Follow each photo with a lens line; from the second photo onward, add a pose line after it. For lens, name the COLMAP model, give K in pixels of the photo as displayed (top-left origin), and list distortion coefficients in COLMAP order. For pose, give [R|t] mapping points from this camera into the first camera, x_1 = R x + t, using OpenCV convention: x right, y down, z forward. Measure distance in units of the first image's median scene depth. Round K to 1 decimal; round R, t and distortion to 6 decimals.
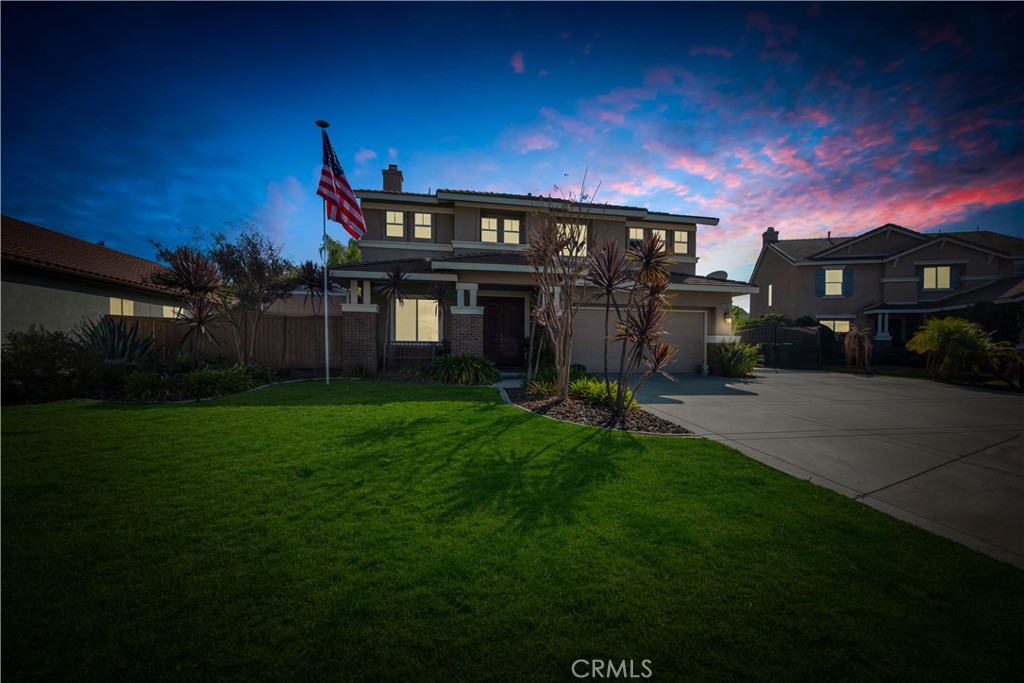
lens RADIAL K [[424.1, 0, 511.0], [0, 424.1, 376.6], [0, 0, 1]] dist [-0.004110, -0.000941]
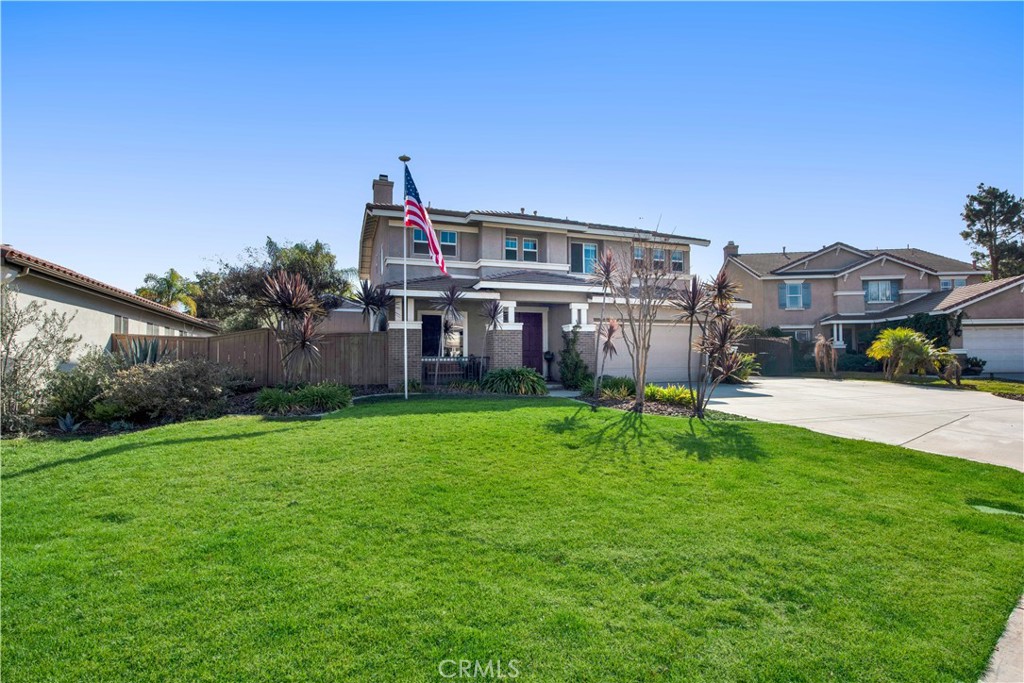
lens RADIAL K [[488.0, 0, 512.9], [0, 488.0, 373.4], [0, 0, 1]] dist [0.004625, 0.000862]
pose [[0.986542, -0.024360, 0.161683, -0.221061], [0.032115, 0.998447, -0.045528, 0.012058], [-0.160322, 0.050107, 0.985792, -0.145941]]
